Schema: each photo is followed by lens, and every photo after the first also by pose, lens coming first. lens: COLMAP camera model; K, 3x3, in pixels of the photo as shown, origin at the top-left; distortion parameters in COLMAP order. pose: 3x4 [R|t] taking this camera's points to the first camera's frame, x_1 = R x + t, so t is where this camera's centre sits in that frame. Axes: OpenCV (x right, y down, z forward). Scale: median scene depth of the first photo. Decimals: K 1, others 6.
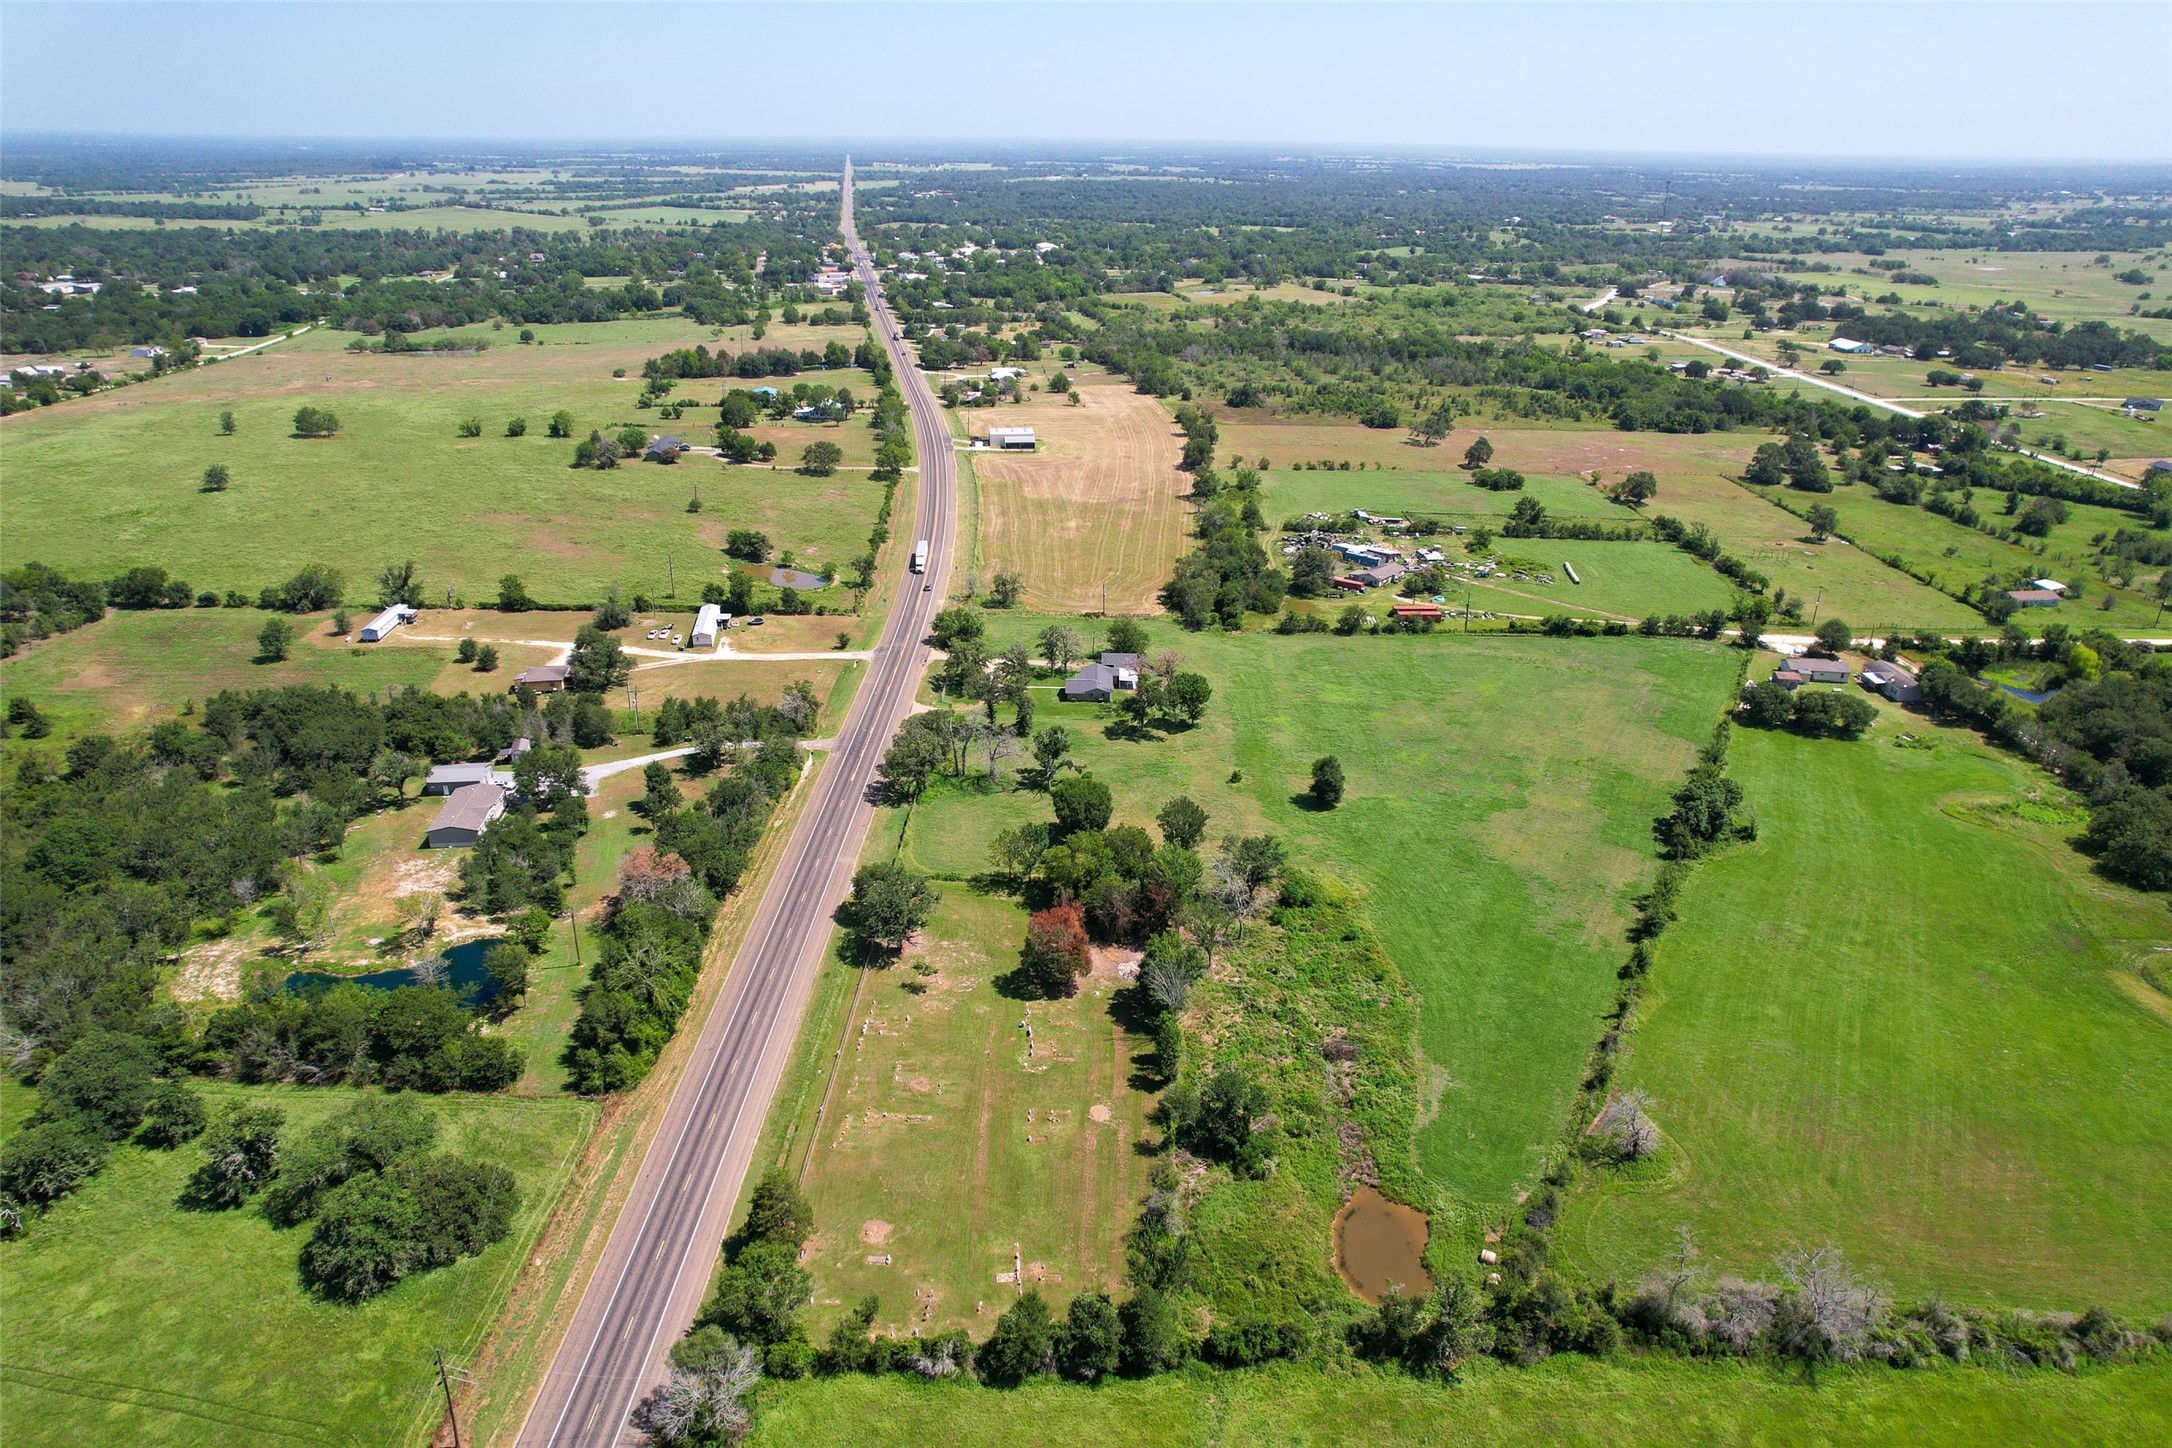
lens RADIAL K [[1385.8, 0, 1096.0], [0, 1385.8, 720.8], [0, 0, 1]] dist [-0.070532, 0.064890]
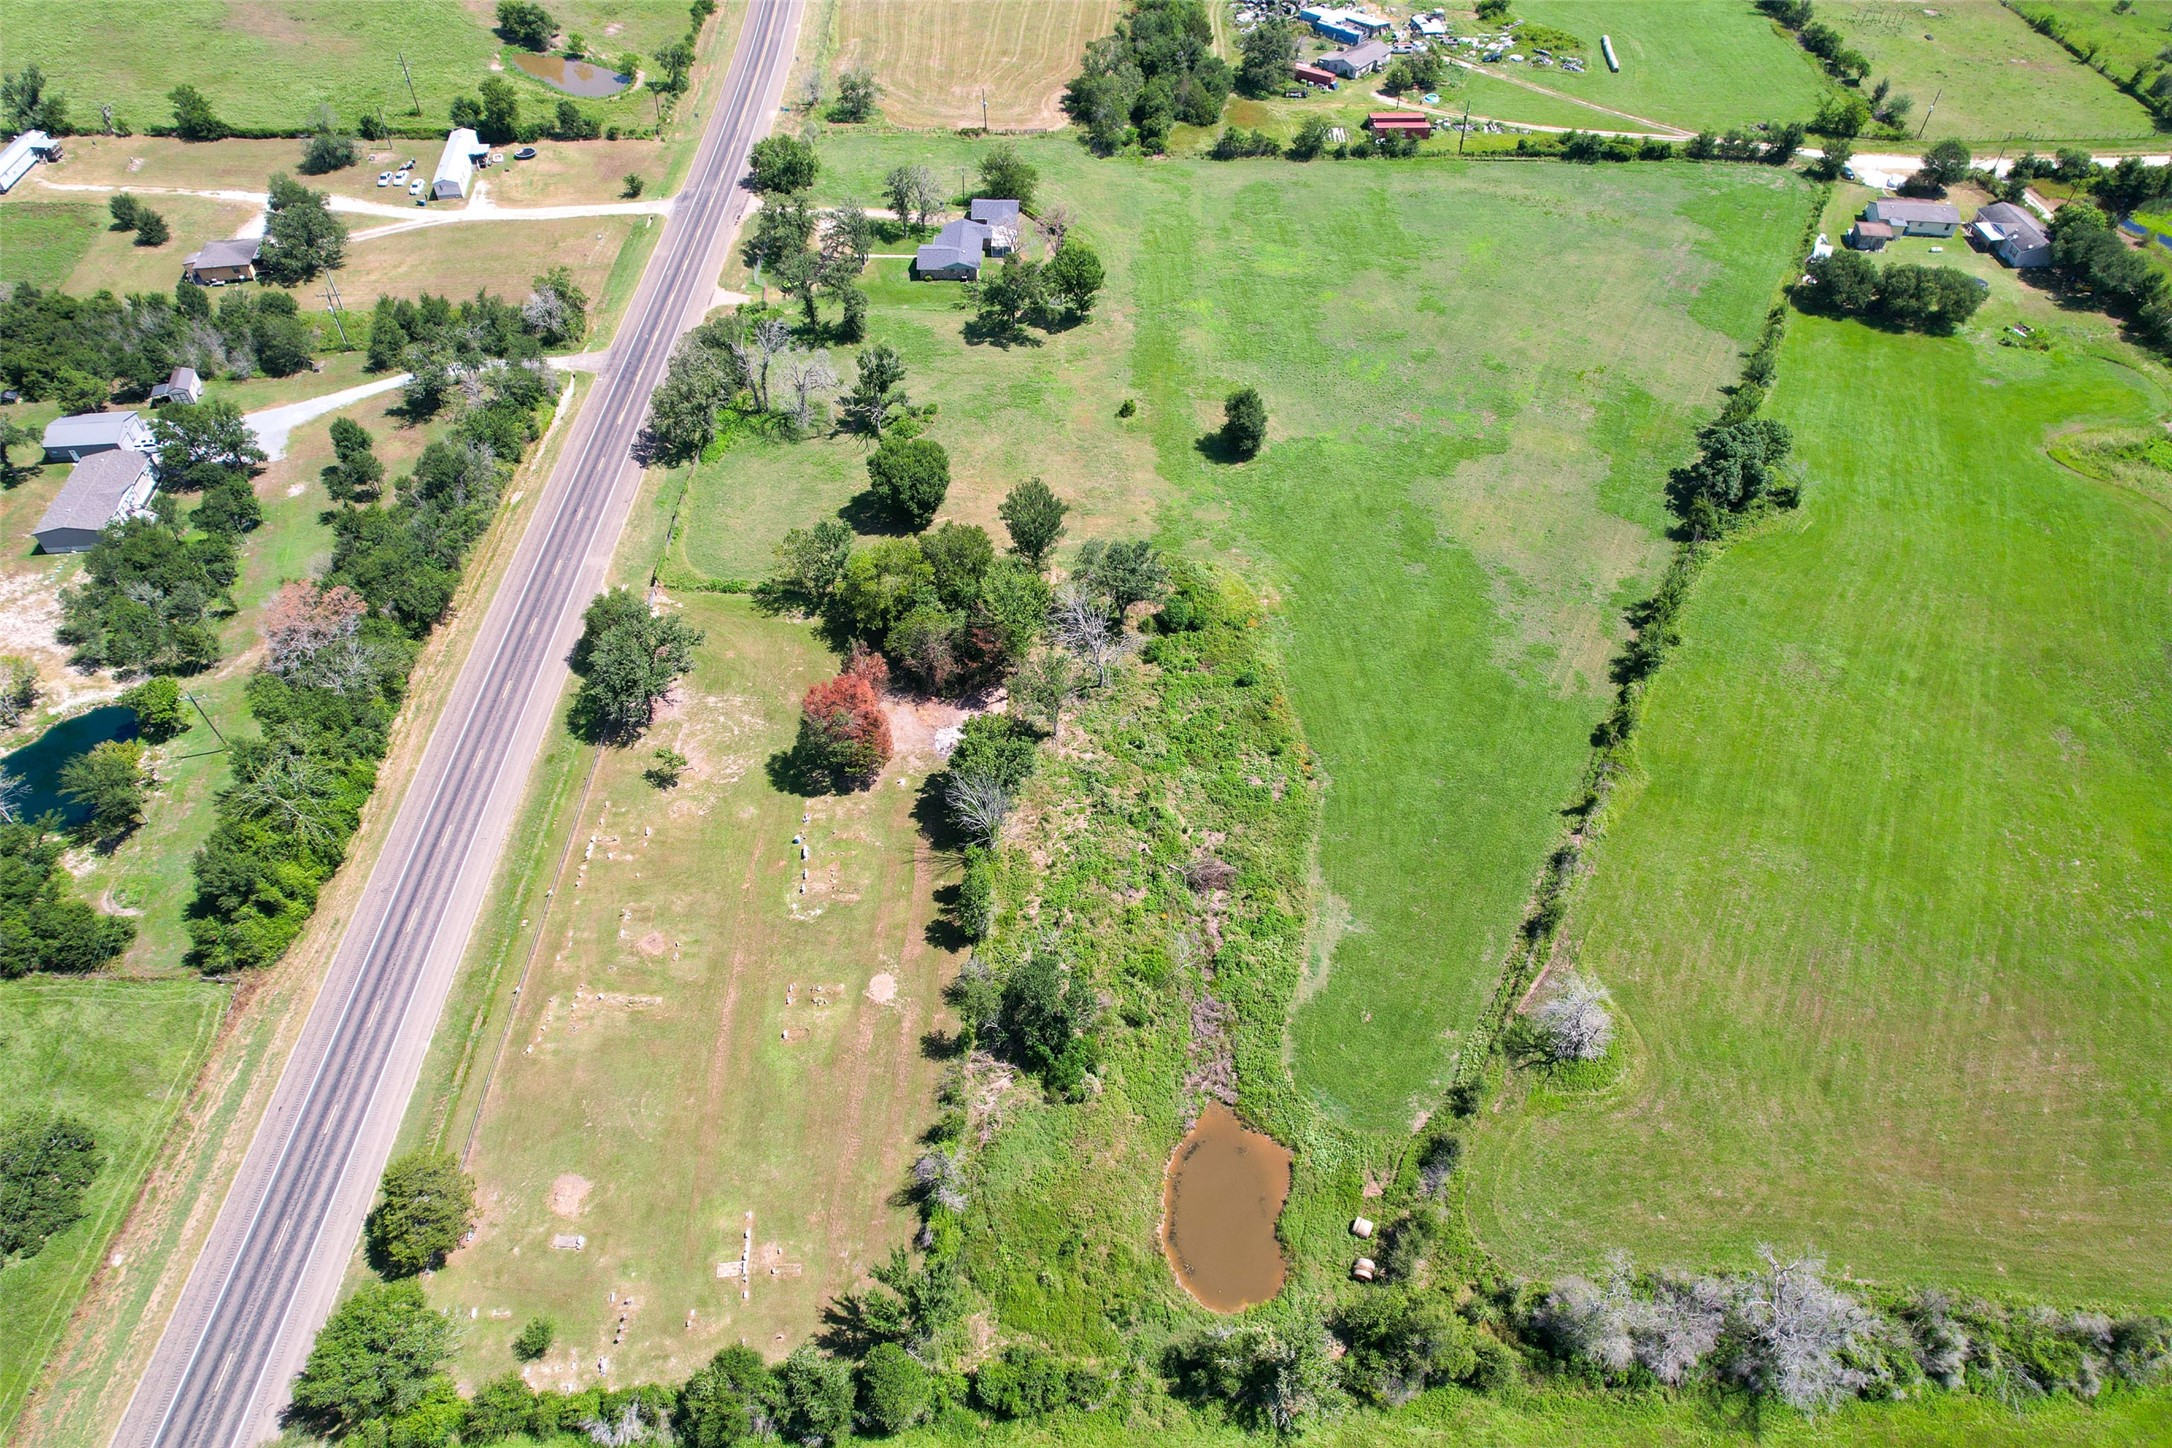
lens RADIAL K [[1385.8, 0, 1096.0], [0, 1385.8, 720.8], [0, 0, 1]] dist [-0.070532, 0.064890]
pose [[0.999949, -0.009857, 0.002233, 0.100928], [0.008161, 0.917853, 0.396836, -0.128401], [-0.005961, -0.396798, 0.917887, 0.296685]]
